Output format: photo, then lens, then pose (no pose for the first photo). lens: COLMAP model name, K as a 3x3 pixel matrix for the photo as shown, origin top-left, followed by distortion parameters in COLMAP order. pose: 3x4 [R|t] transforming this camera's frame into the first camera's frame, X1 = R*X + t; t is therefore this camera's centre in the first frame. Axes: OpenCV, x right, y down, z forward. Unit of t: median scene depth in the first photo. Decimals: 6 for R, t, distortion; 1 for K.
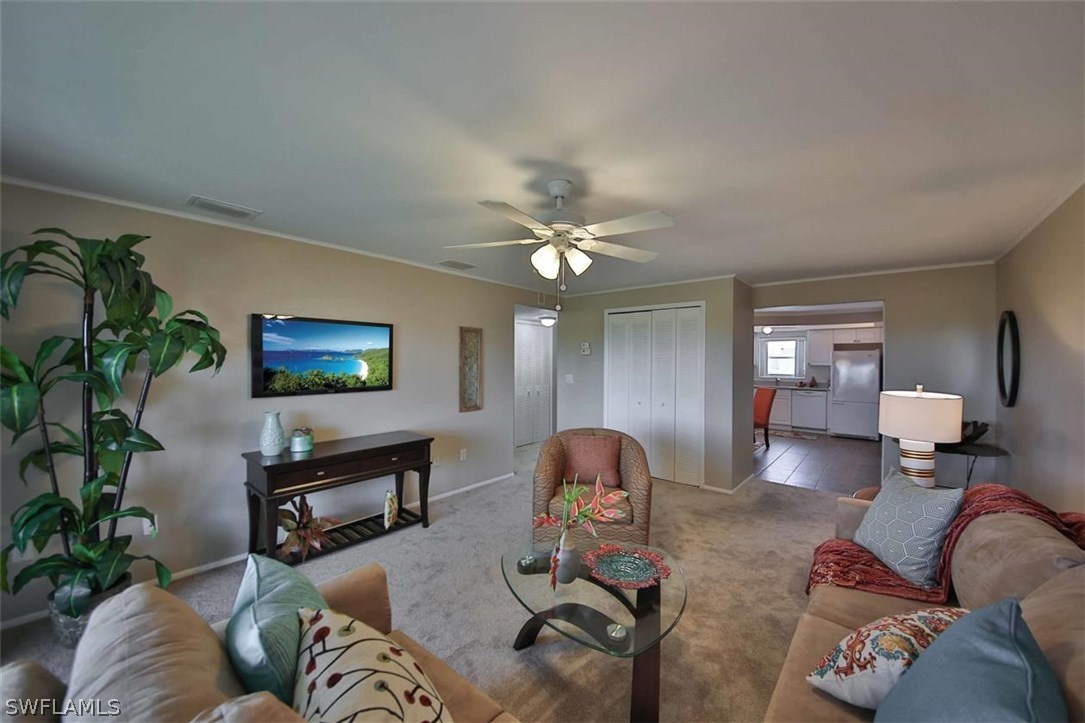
lens RADIAL K [[412.7, 0, 545.2], [0, 412.7, 361.0], [0, 0, 1]] dist [0.020594, -0.019456]
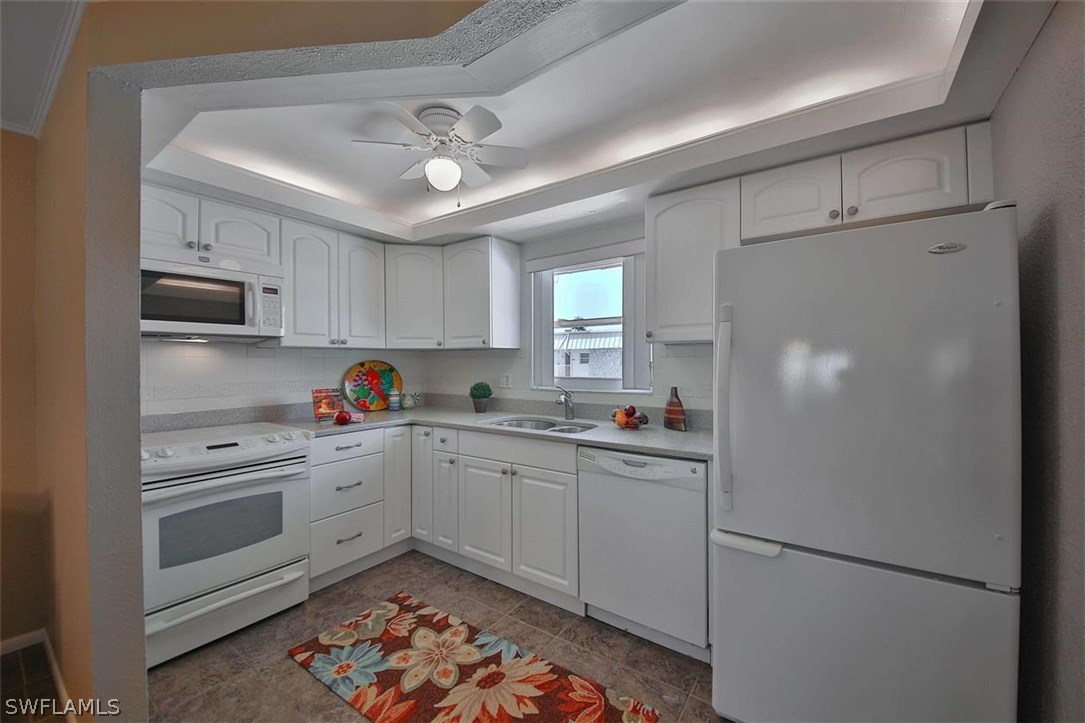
lens RADIAL K [[412.7, 0, 545.2], [0, 412.7, 361.0], [0, 0, 1]] dist [0.020594, -0.019456]
pose [[0.996758, -0.008659, 0.079986, 0.880193], [0.009114, 0.999944, -0.005325, 0.035954], [-0.079936, 0.006037, 0.996782, 1.212518]]
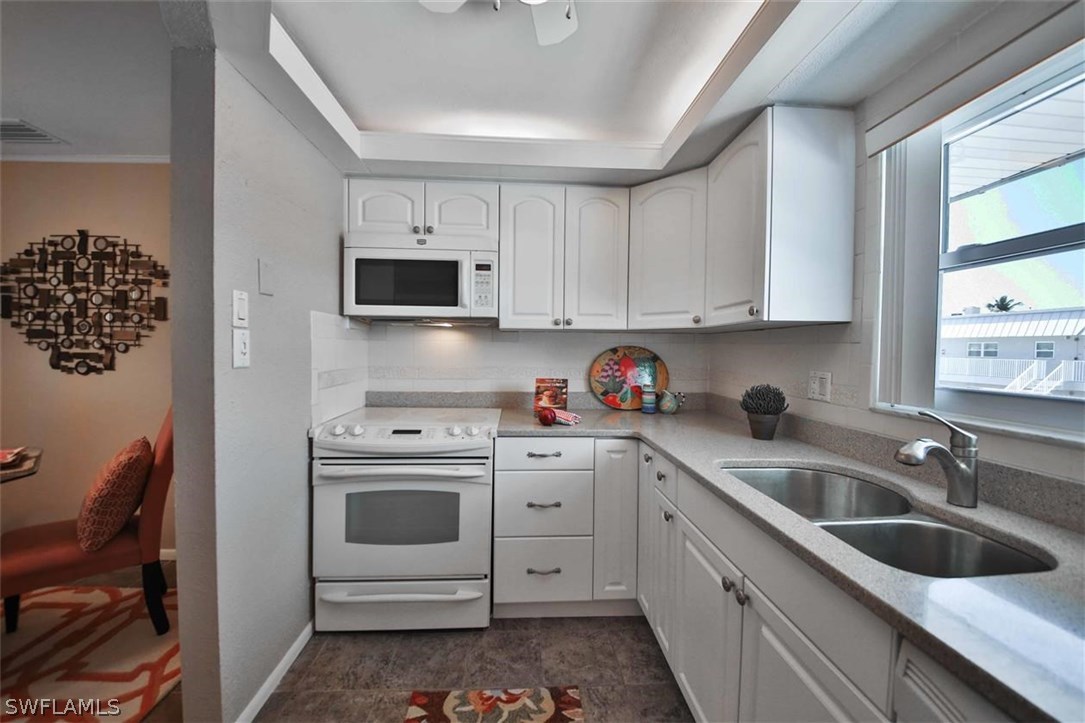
lens RADIAL K [[408.1, 0, 543.4], [0, 408.1, 359.4], [0, 0, 1]] dist [0.008258, -0.010741]
pose [[0.676522, 0.021523, -0.736108, 0.951509], [-0.010681, 0.999754, 0.019415, 0.037135], [0.736345, -0.005272, 0.676585, 1.436648]]
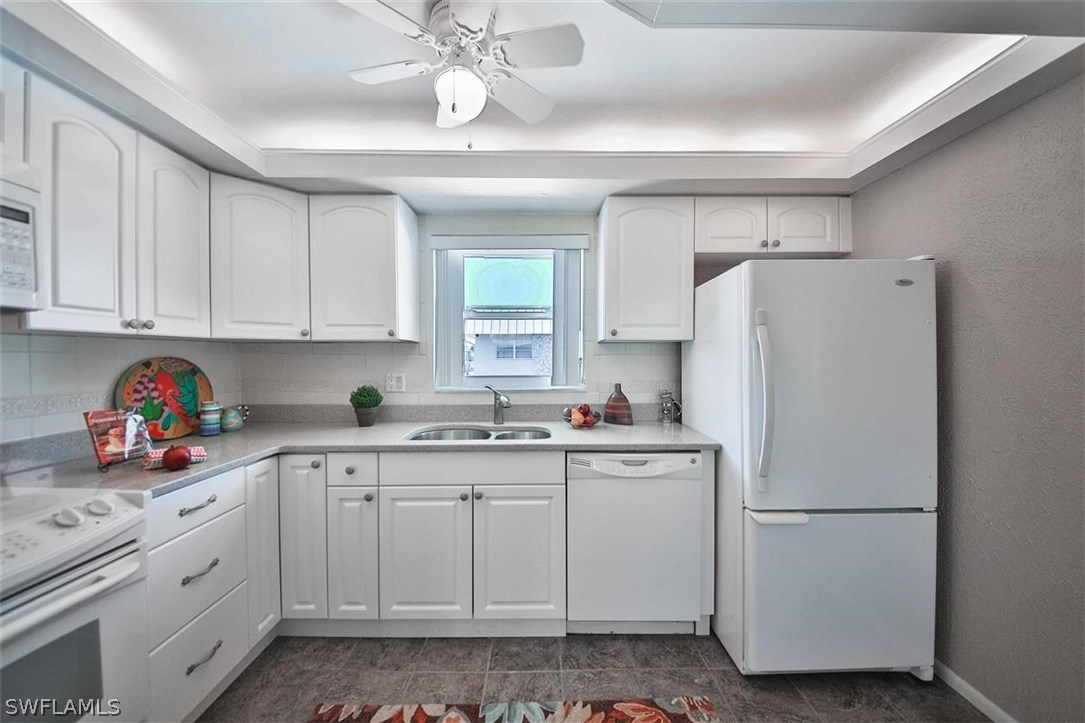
lens RADIAL K [[408.1, 0, 543.4], [0, 408.1, 359.4], [0, 0, 1]] dist [0.008258, -0.010741]
pose [[0.770124, -0.012253, 0.637777, 0.714064], [0.007426, 0.999920, 0.010243, 0.031050], [-0.637851, -0.003152, 0.770153, 1.335815]]
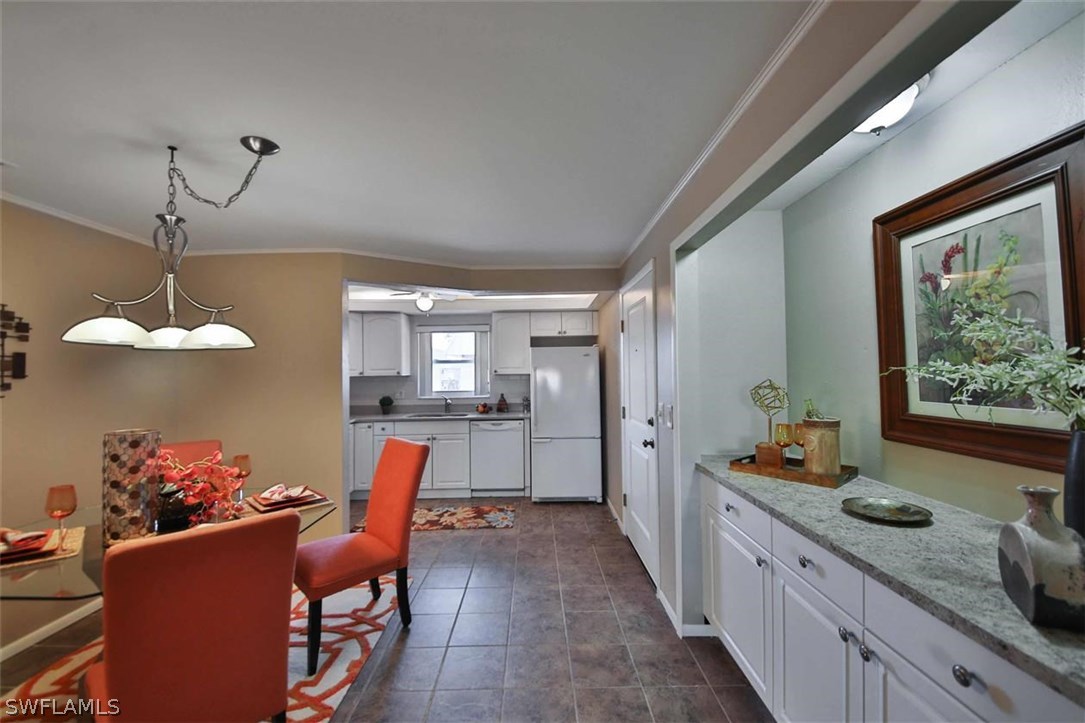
lens RADIAL K [[412.7, 0, 545.2], [0, 412.7, 361.0], [0, 0, 1]] dist [0.020594, -0.019456]
pose [[0.757217, 0.002176, 0.653160, 0.506243], [0.017337, 0.999575, -0.023429, 0.010696], [-0.652933, 0.029065, 0.756858, 0.840734]]
